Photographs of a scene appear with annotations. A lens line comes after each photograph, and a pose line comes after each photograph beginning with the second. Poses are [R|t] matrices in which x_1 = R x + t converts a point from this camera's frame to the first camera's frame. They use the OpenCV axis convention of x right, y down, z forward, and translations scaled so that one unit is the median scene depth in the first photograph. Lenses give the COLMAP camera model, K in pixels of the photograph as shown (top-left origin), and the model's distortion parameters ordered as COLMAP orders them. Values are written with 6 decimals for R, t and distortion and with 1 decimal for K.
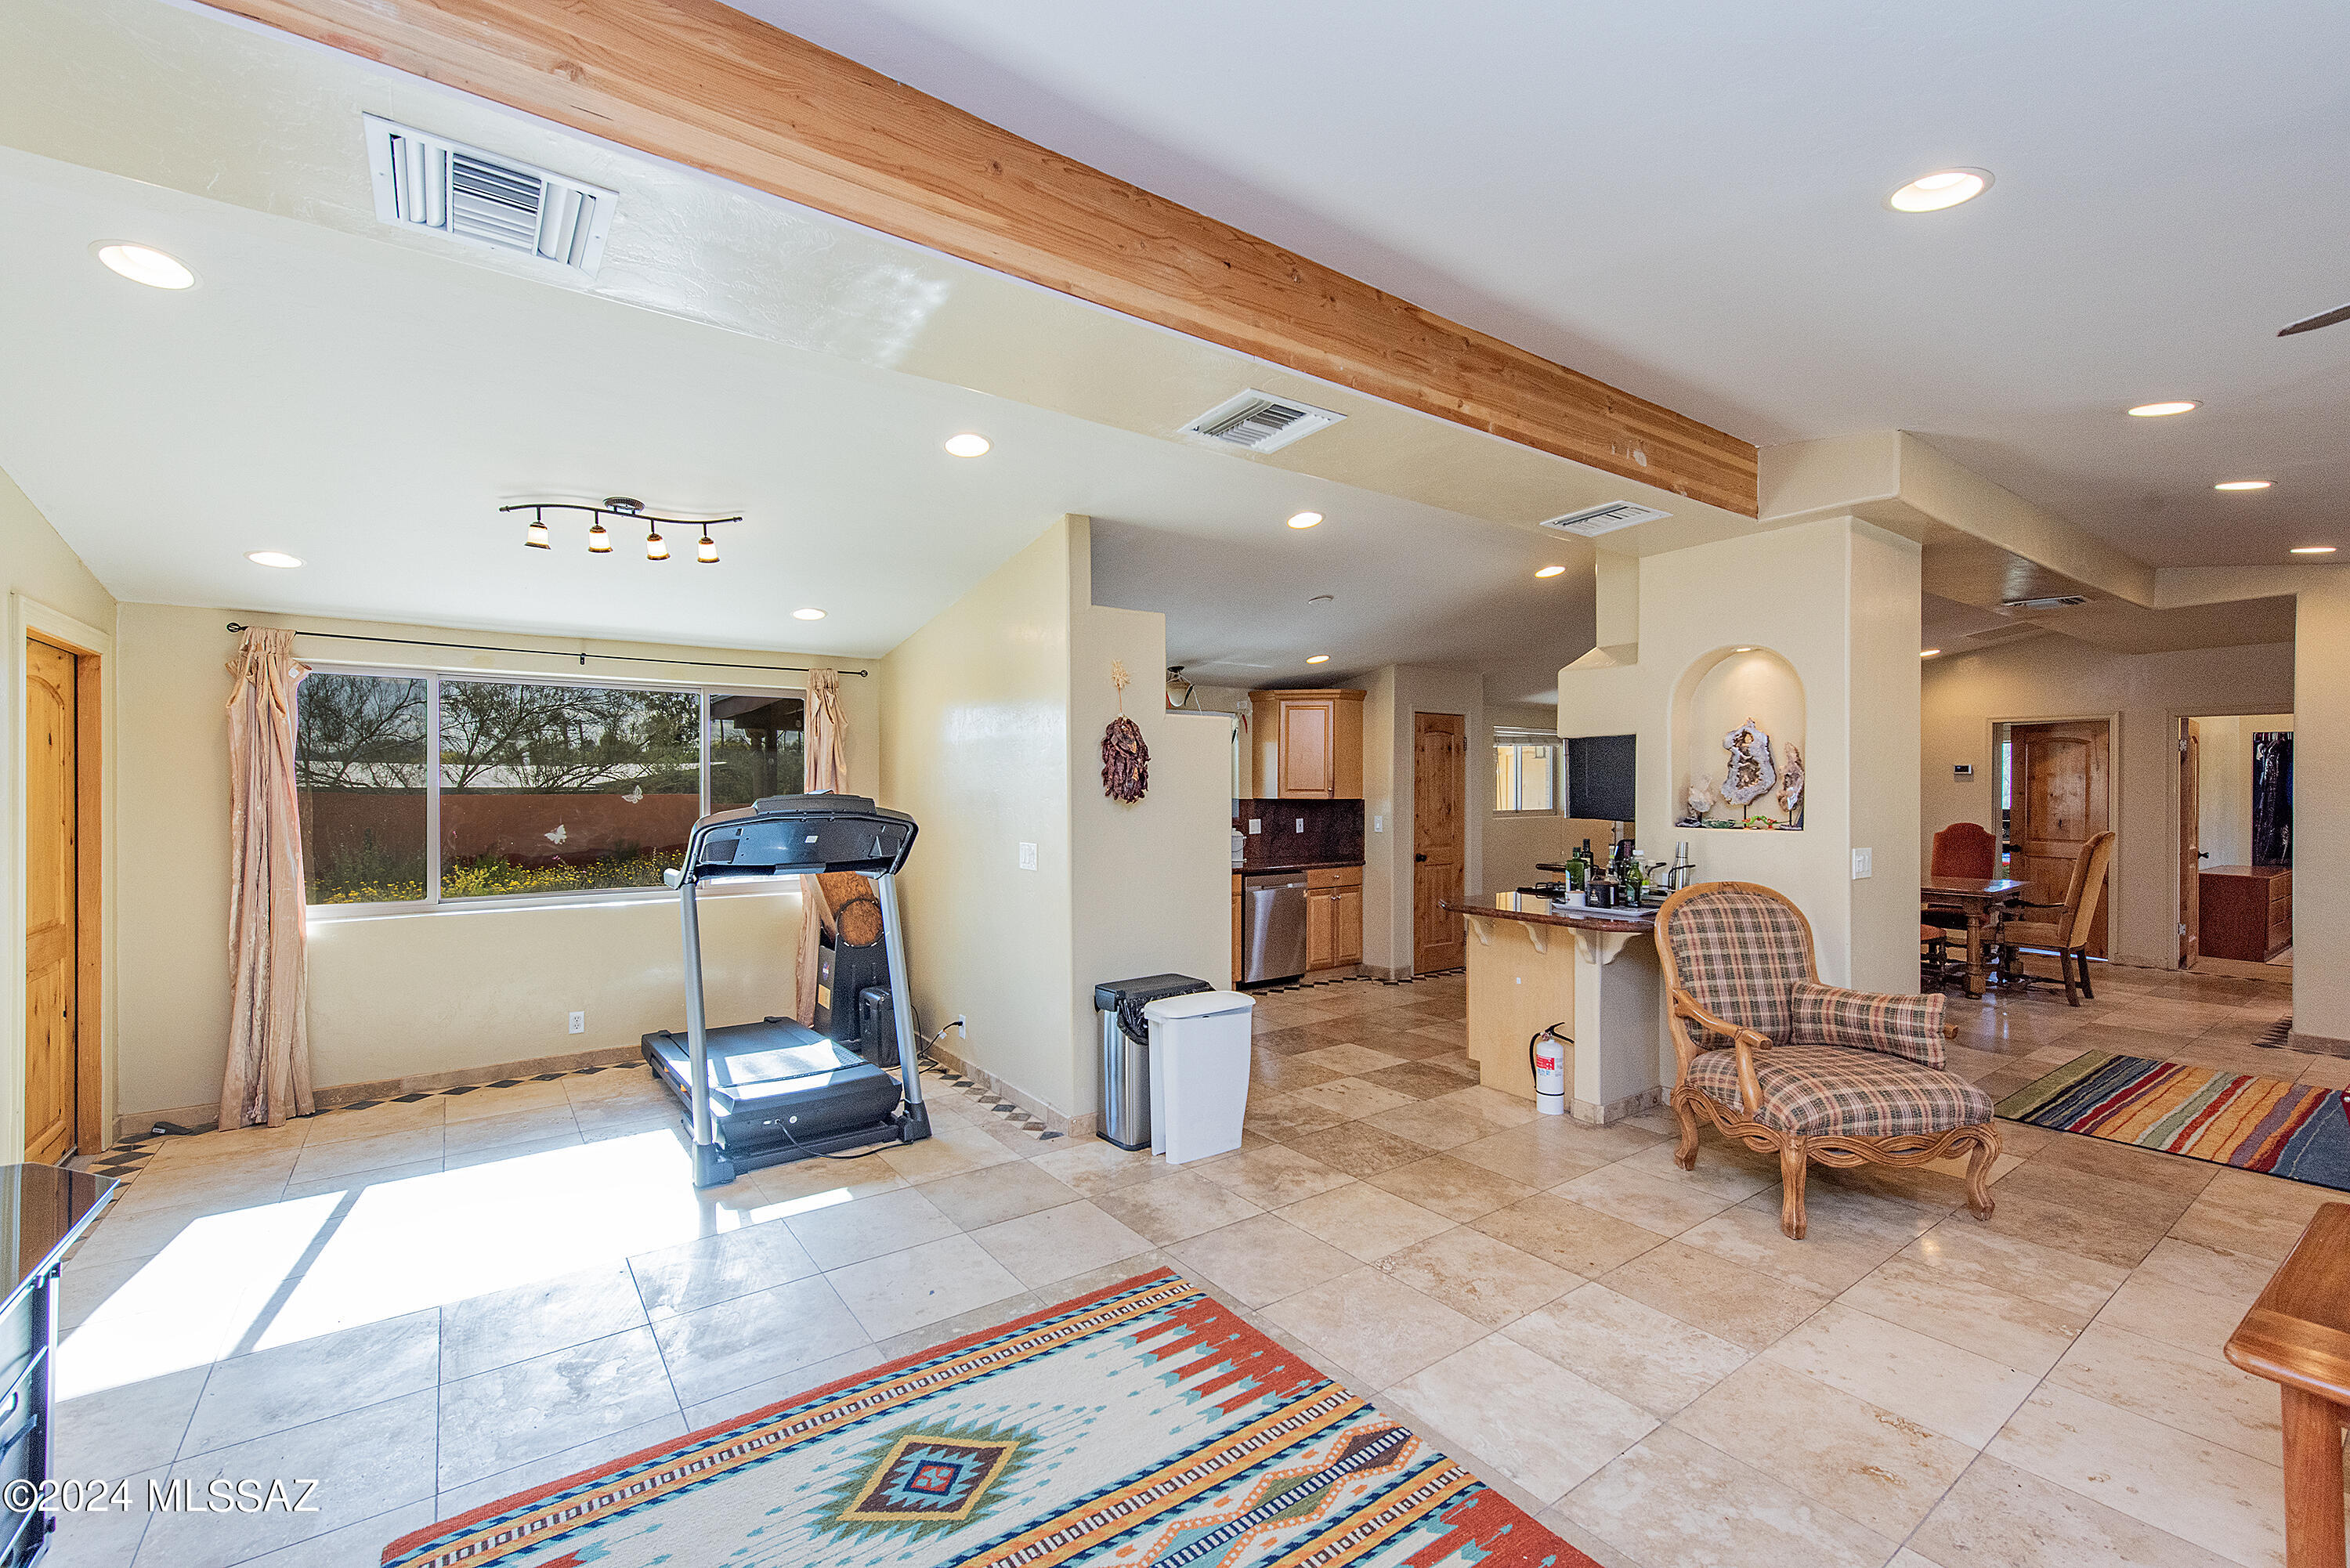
lens RADIAL K [[1000.3, 0, 1131.3], [0, 1000.3, 785.3], [0, 0, 1]] dist [0.005896, -0.001373]
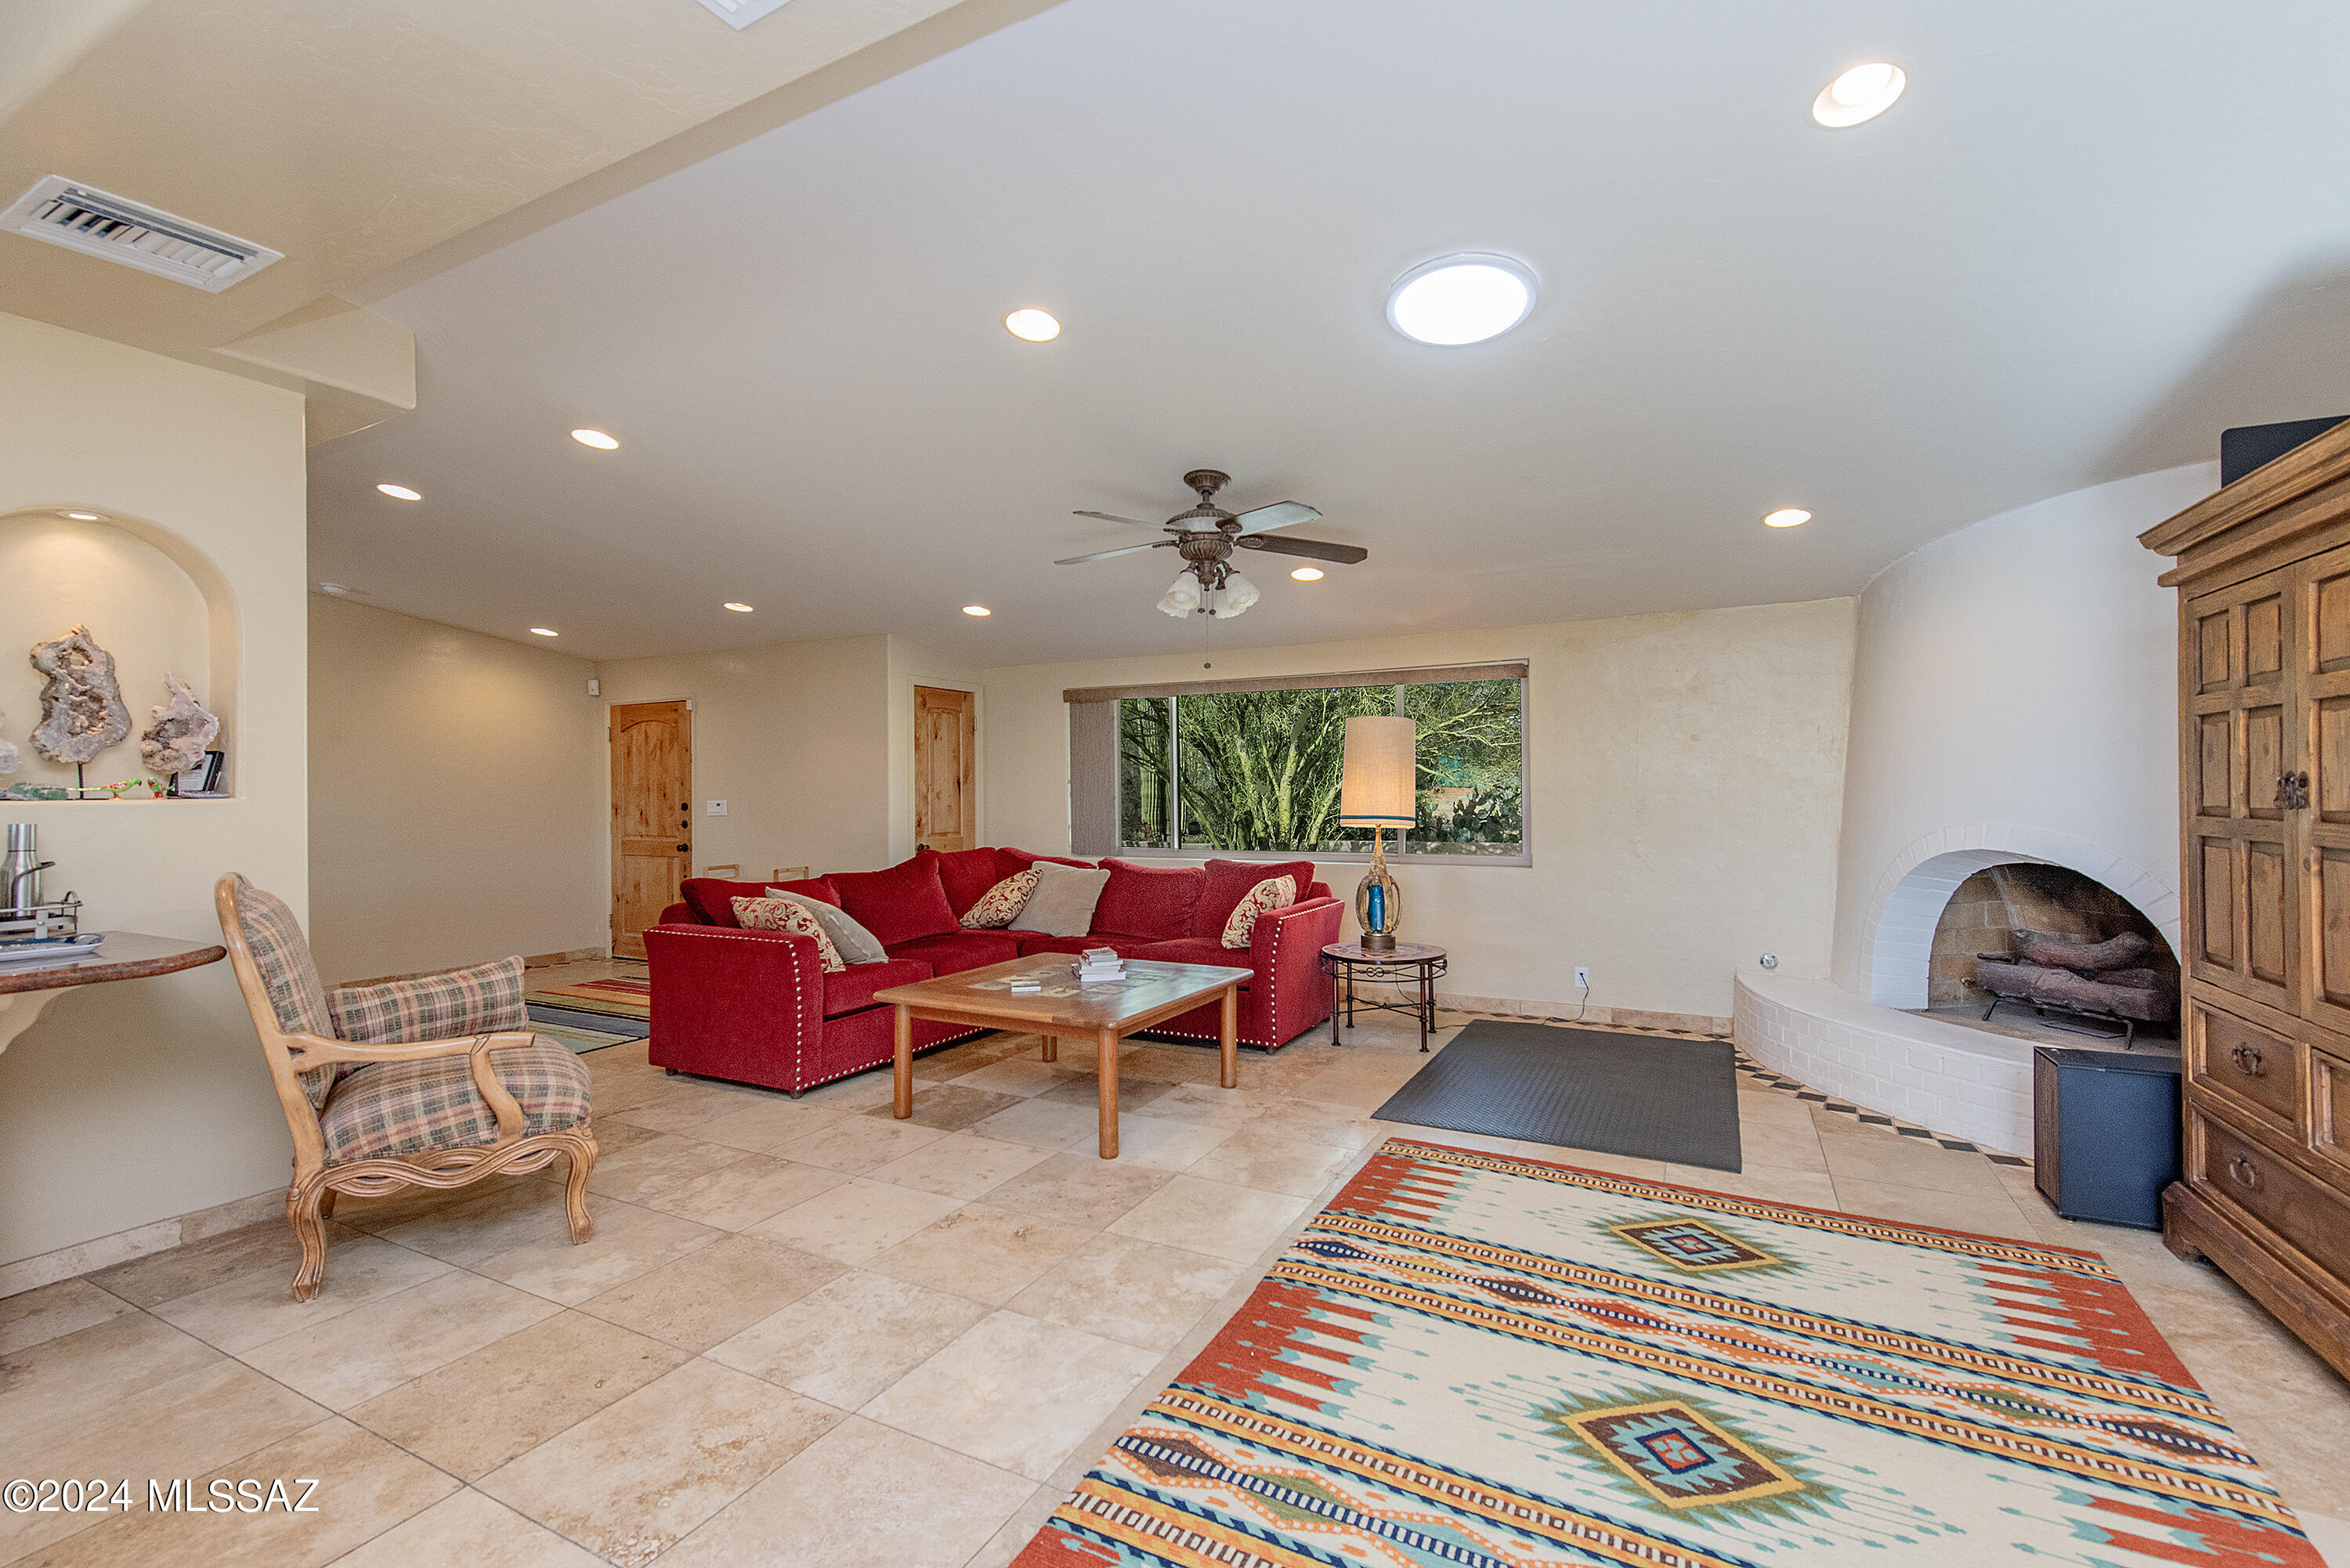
lens RADIAL K [[1000.3, 0, 1150.6], [0, 1000.3, 792.3], [0, 0, 1]] dist [0.005896, -0.001373]
pose [[-0.459832, 0.003853, 0.887998, -0.266214], [0.006480, 0.999979, -0.000983, 0.044585], [-0.887982, 0.005302, -0.459847, 0.718561]]
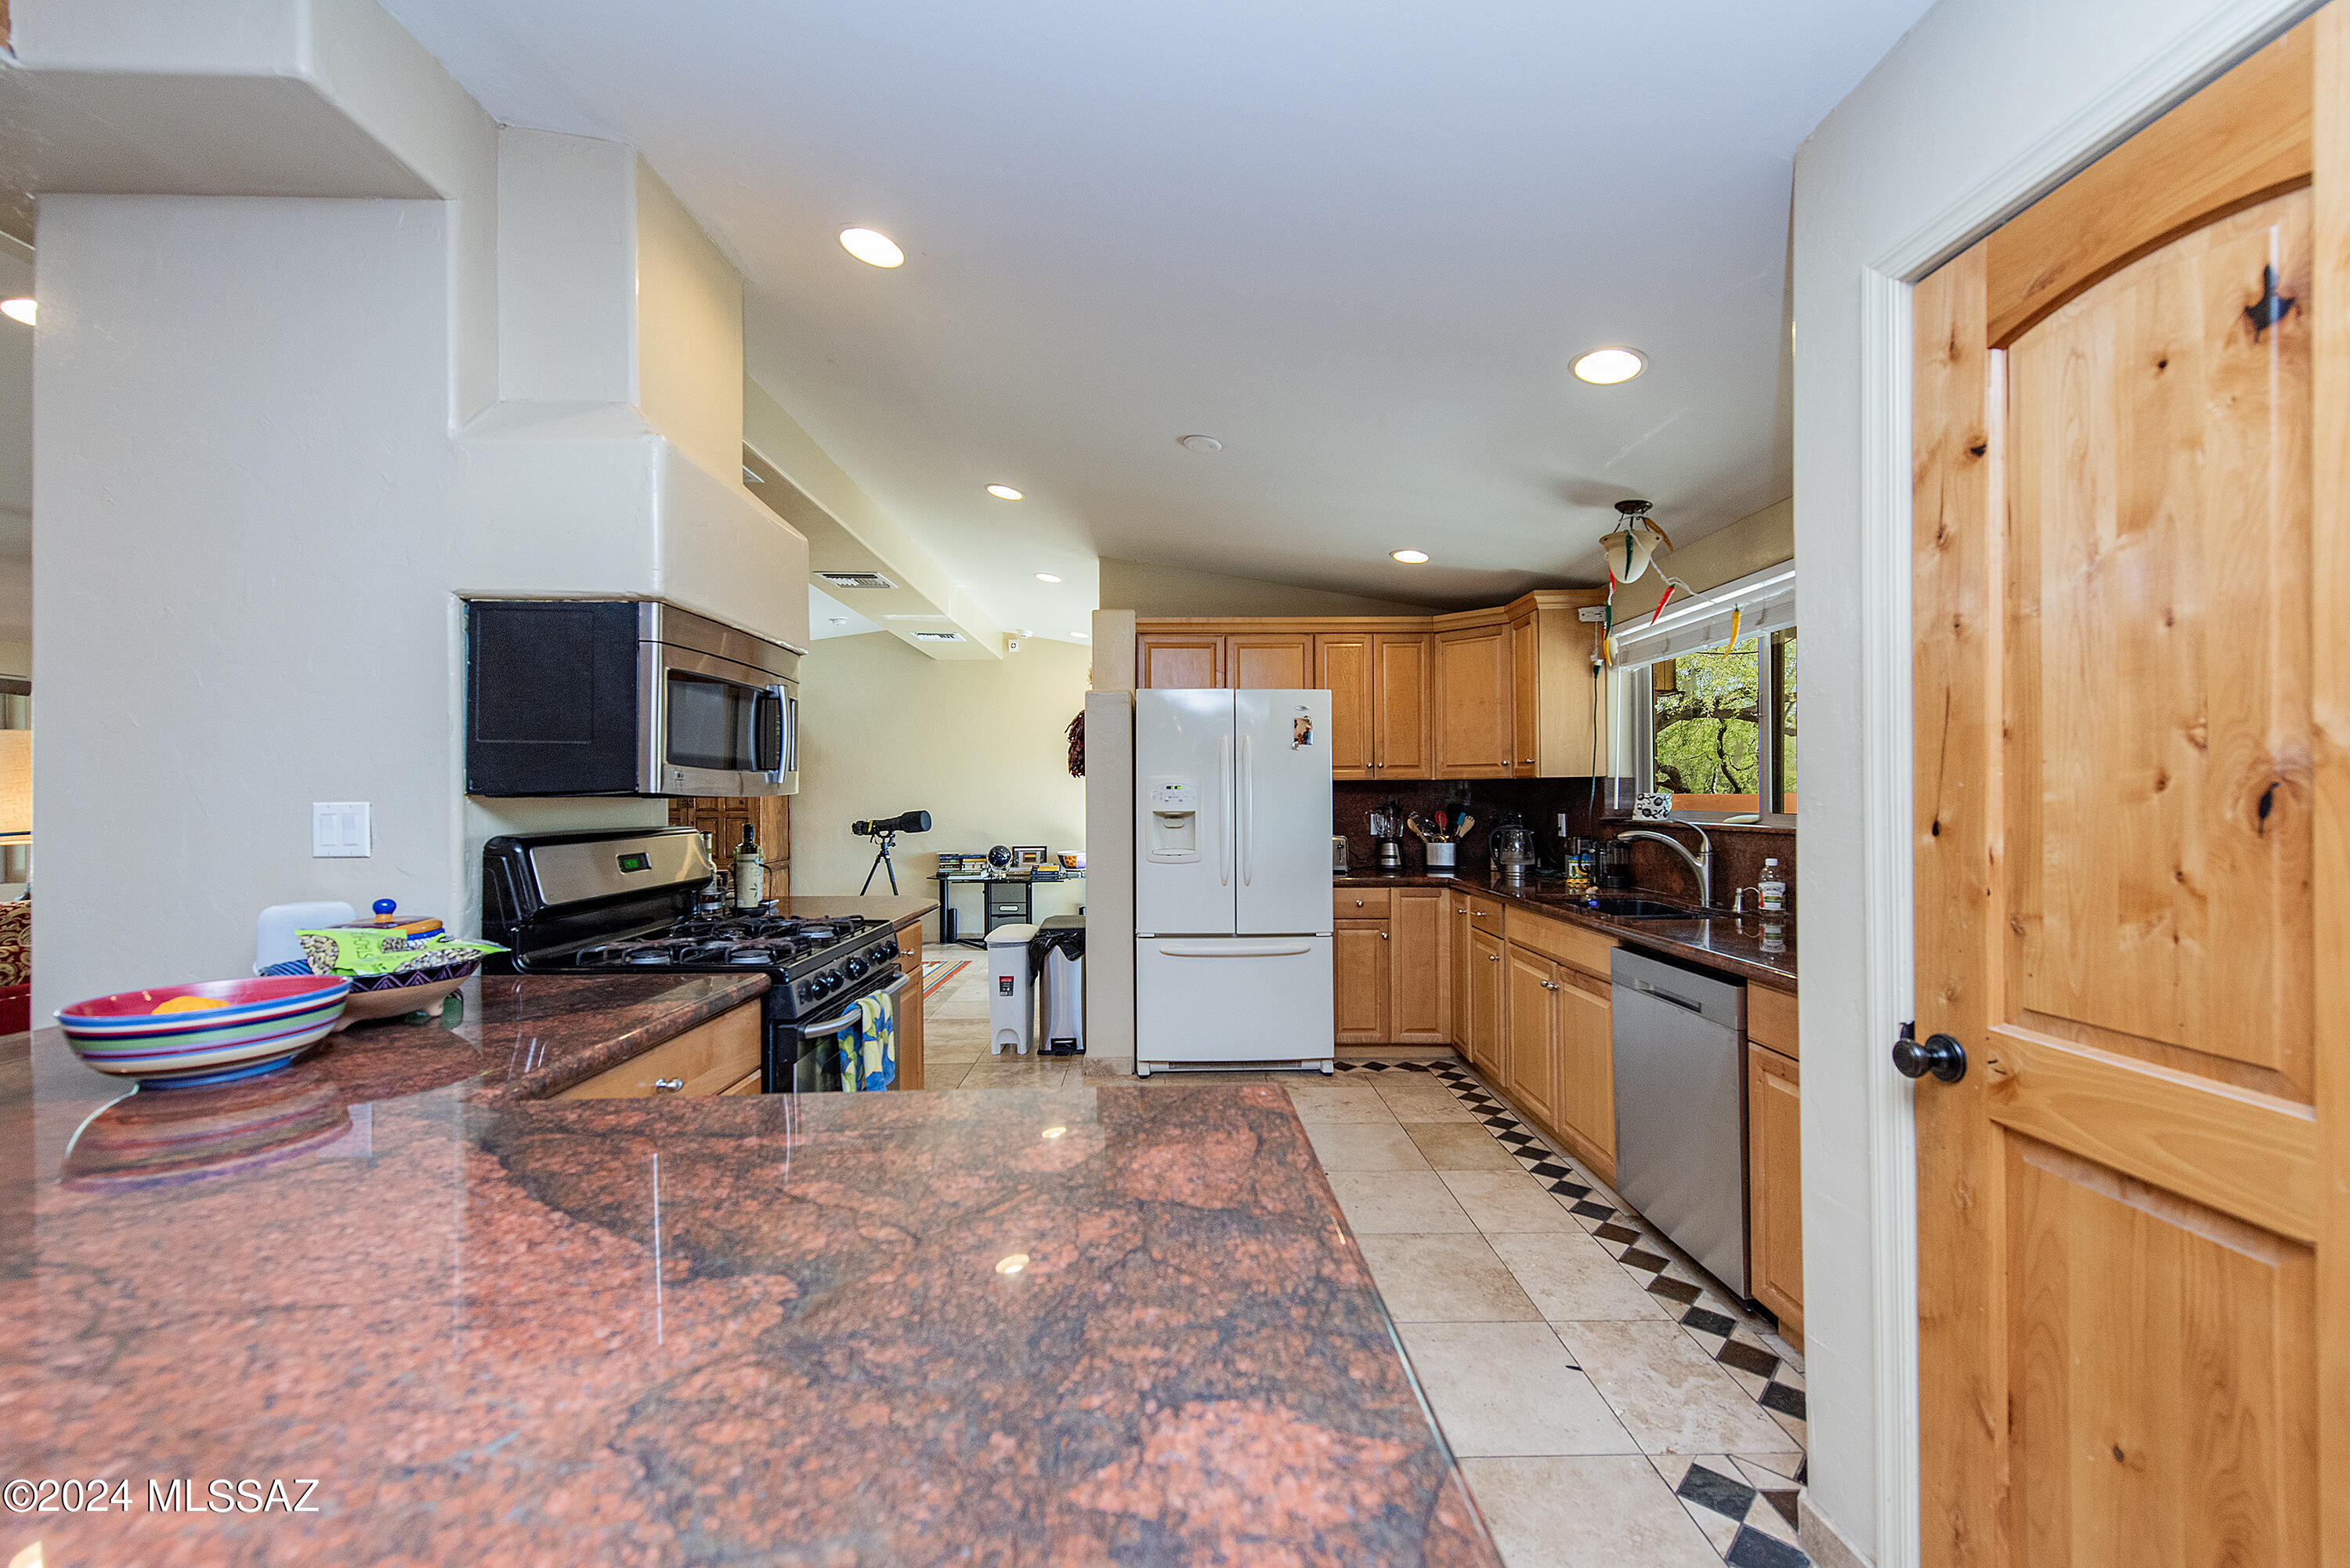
lens RADIAL K [[936.8, 0, 1189.4], [0, 936.8, 796.8], [0, 0, 1]] dist [0.003218, -0.000416]
pose [[-0.539054, 0.001044, -0.842270, 0.898667], [0.009736, 0.999940, -0.004991, 0.052950], [0.842215, -0.010891, -0.539032, 1.729299]]
